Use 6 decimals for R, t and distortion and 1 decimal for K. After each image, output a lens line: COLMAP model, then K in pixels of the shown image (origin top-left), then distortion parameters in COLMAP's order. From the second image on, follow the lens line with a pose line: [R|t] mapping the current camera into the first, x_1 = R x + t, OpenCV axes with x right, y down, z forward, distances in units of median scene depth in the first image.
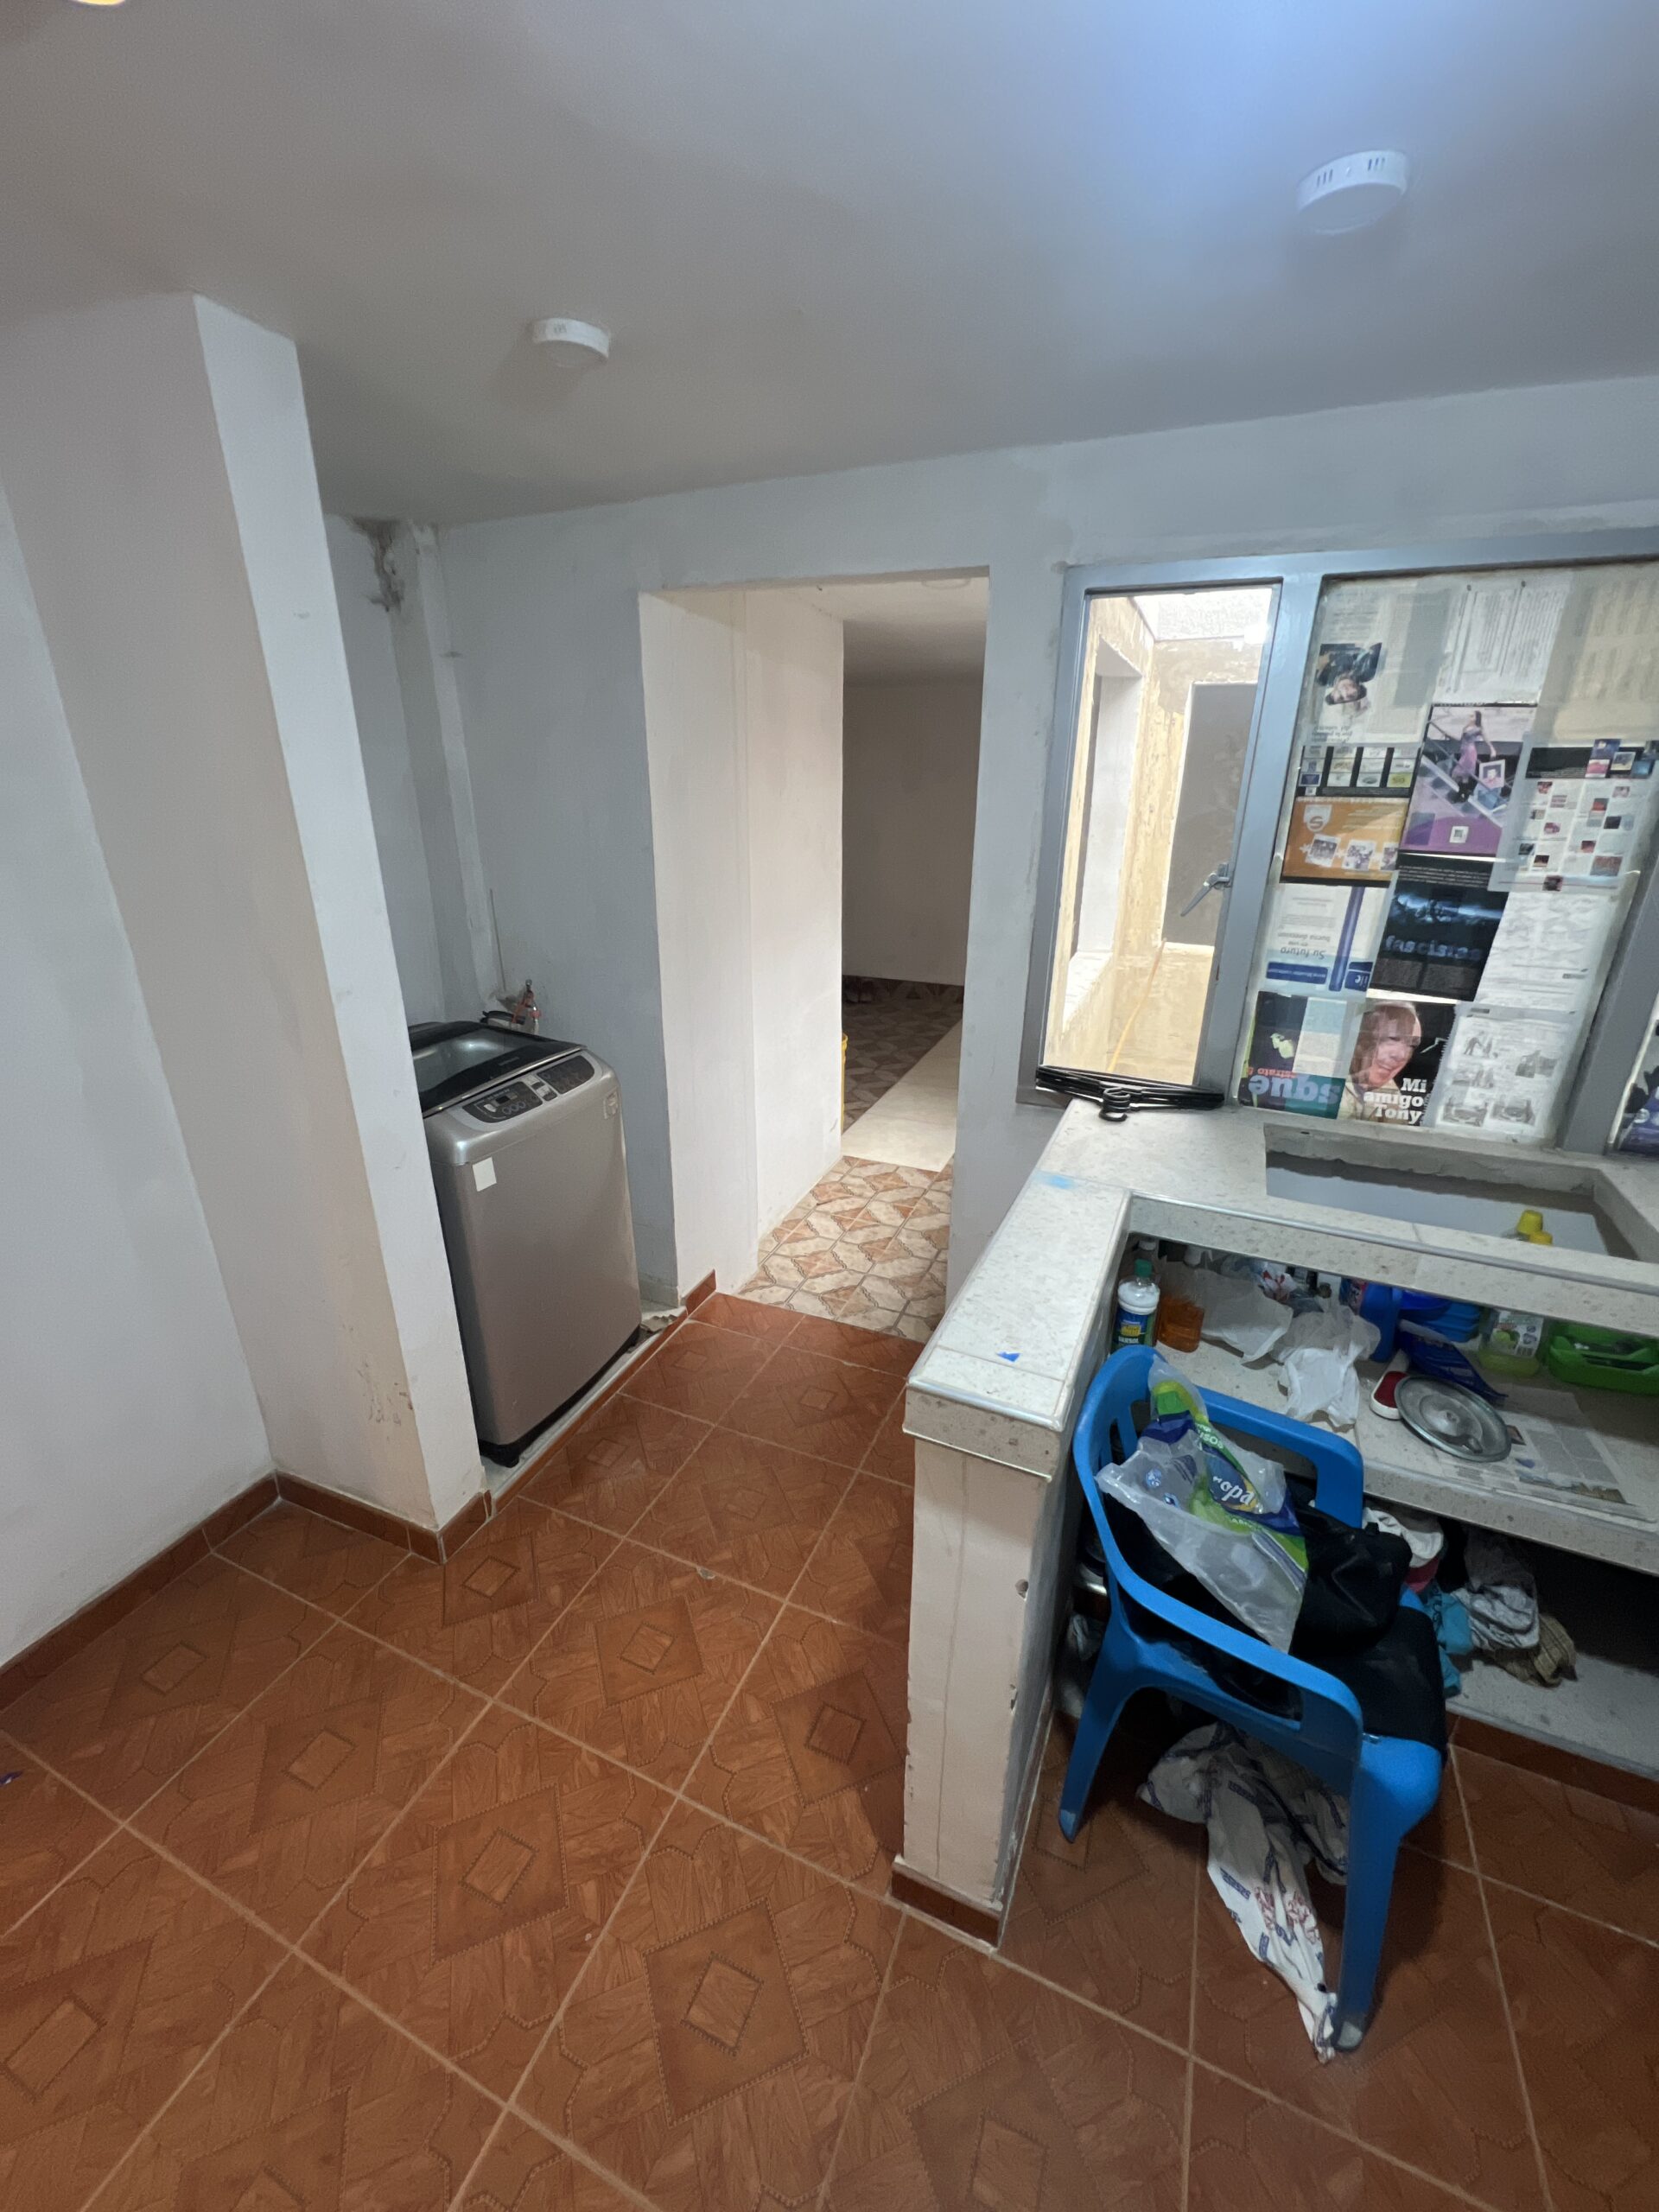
lens RADIAL K [[878.7, 0, 829.5], [0, 878.7, 1106.0], [0, 0, 1]] dist [-0.003425, -0.000026]
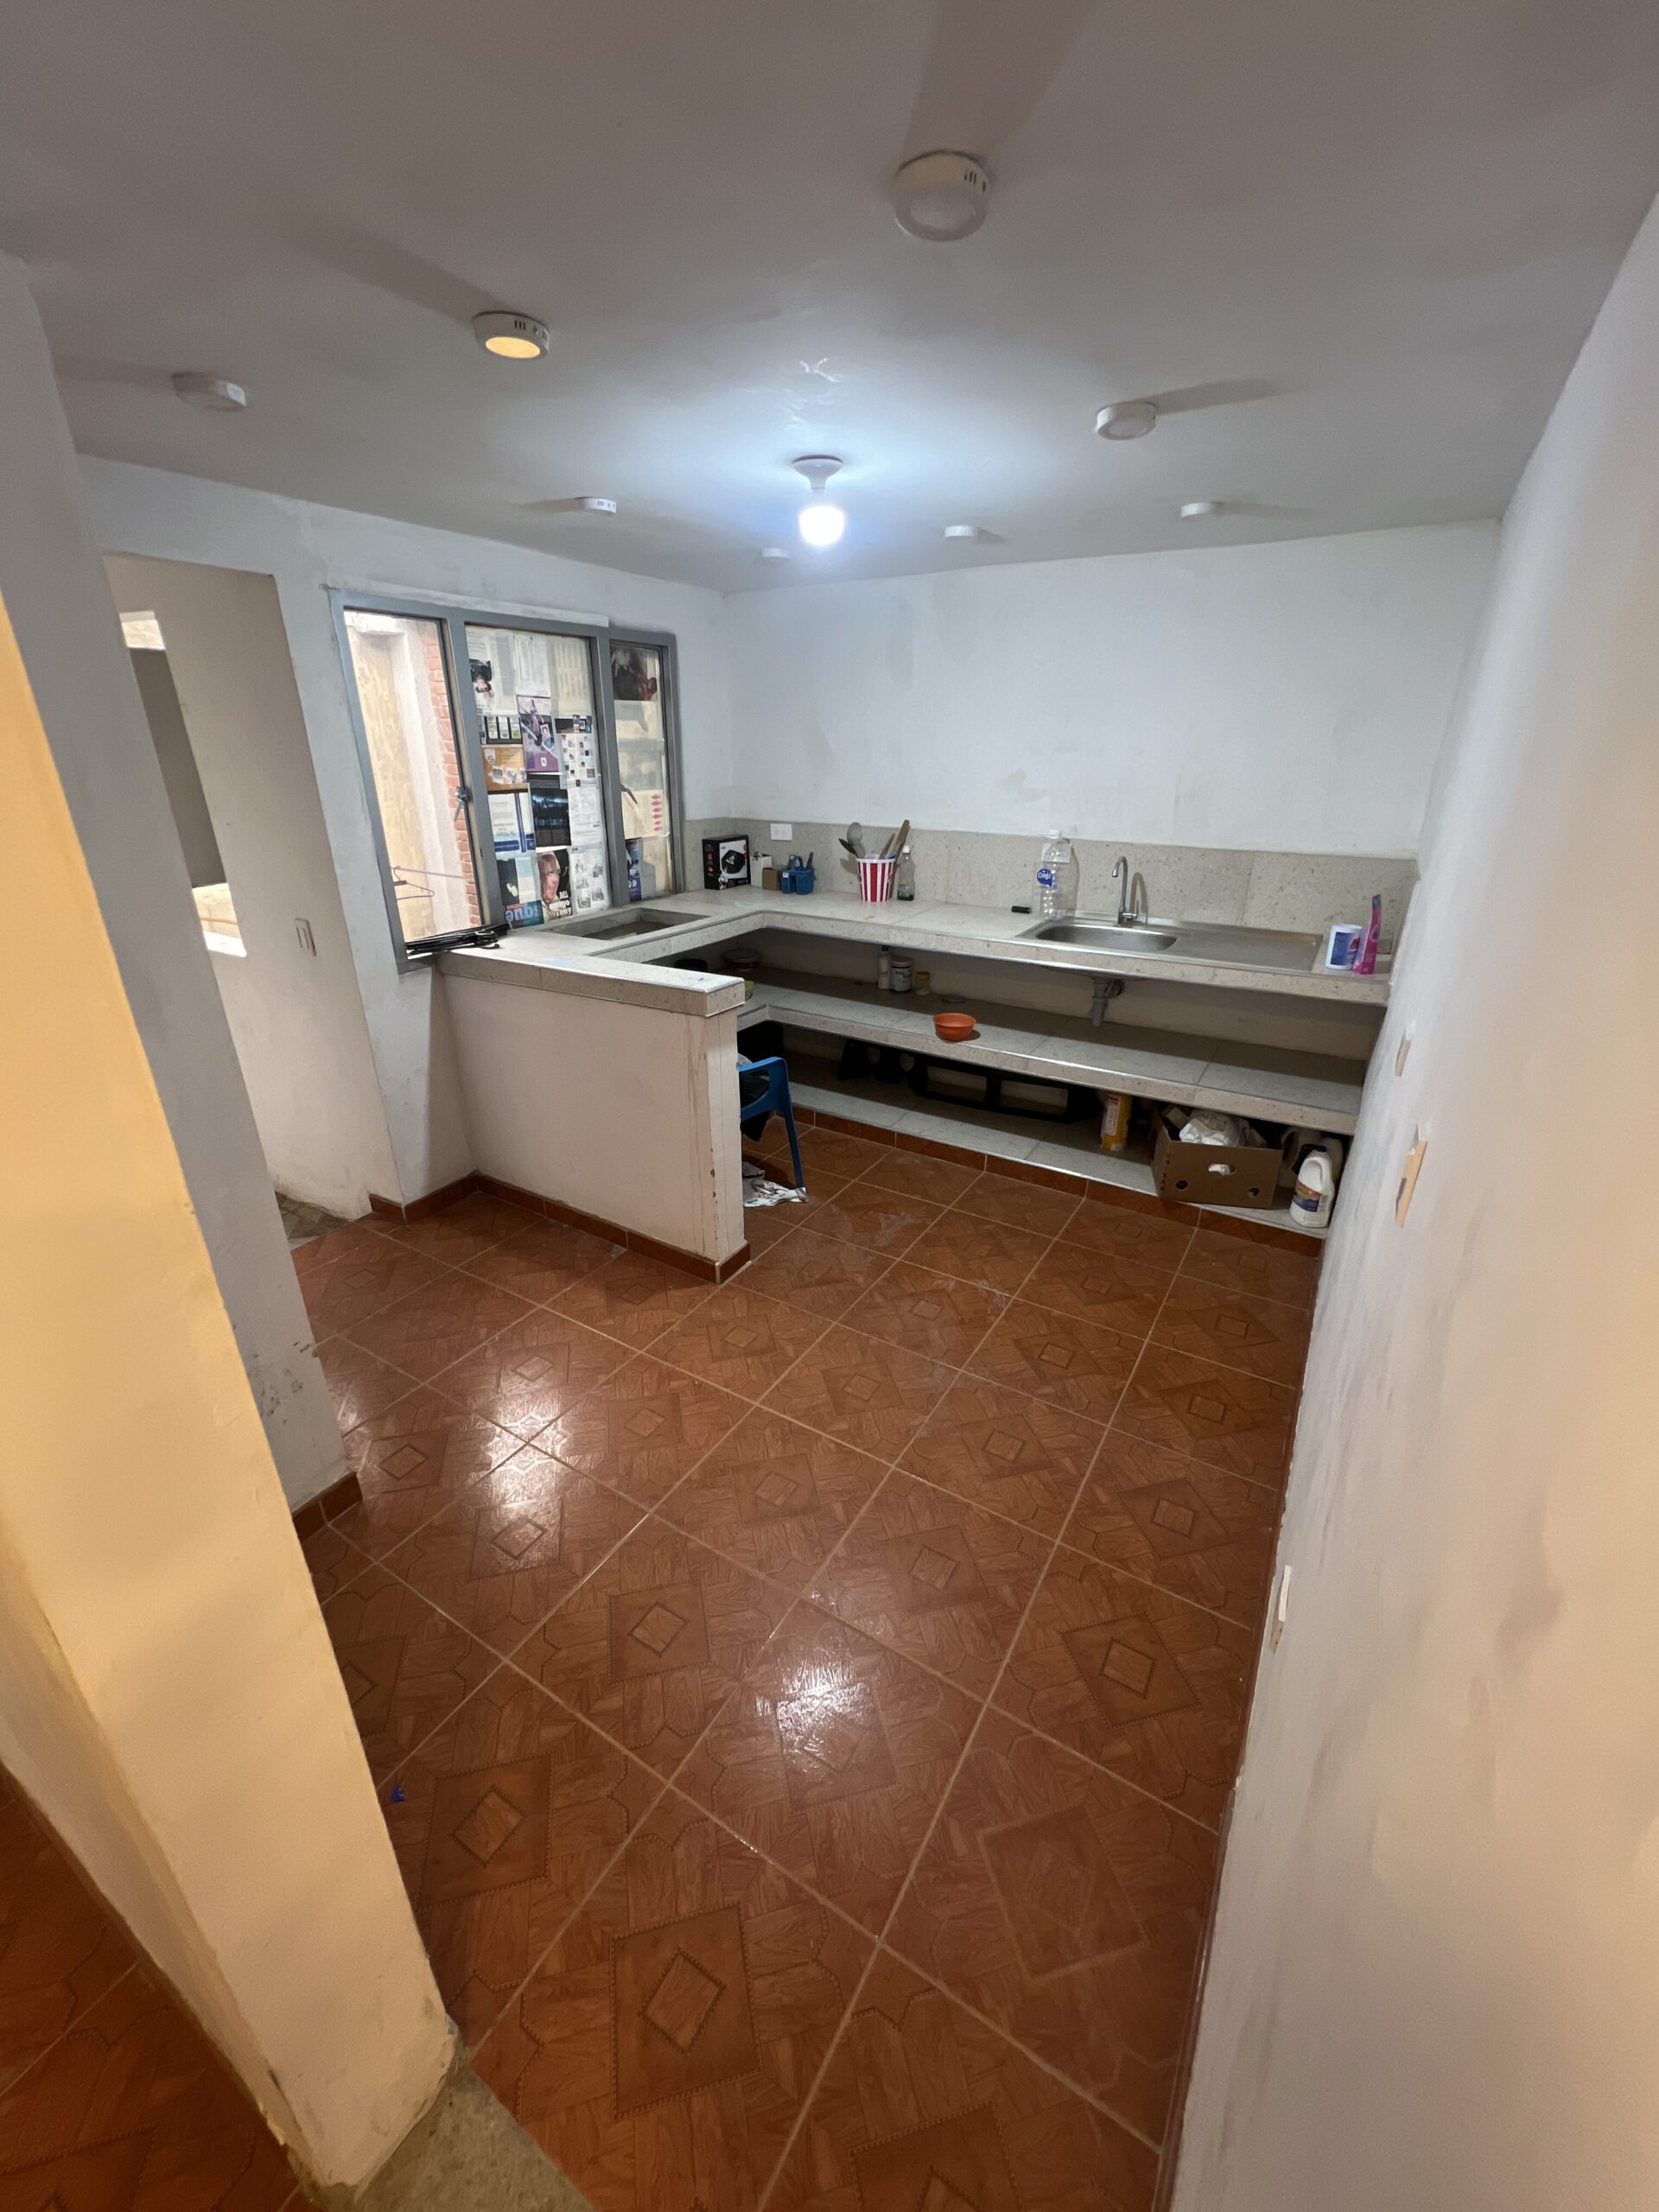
lens RADIAL K [[878.7, 0, 829.5], [0, 878.7, 1106.0], [0, 0, 1]] dist [-0.003425, -0.000026]
pose [[0.136462, -0.392928, 0.909387, -1.279828], [0.347881, 0.878519, 0.327388, -0.047610], [-0.927554, 0.271683, 0.256577, 0.092428]]
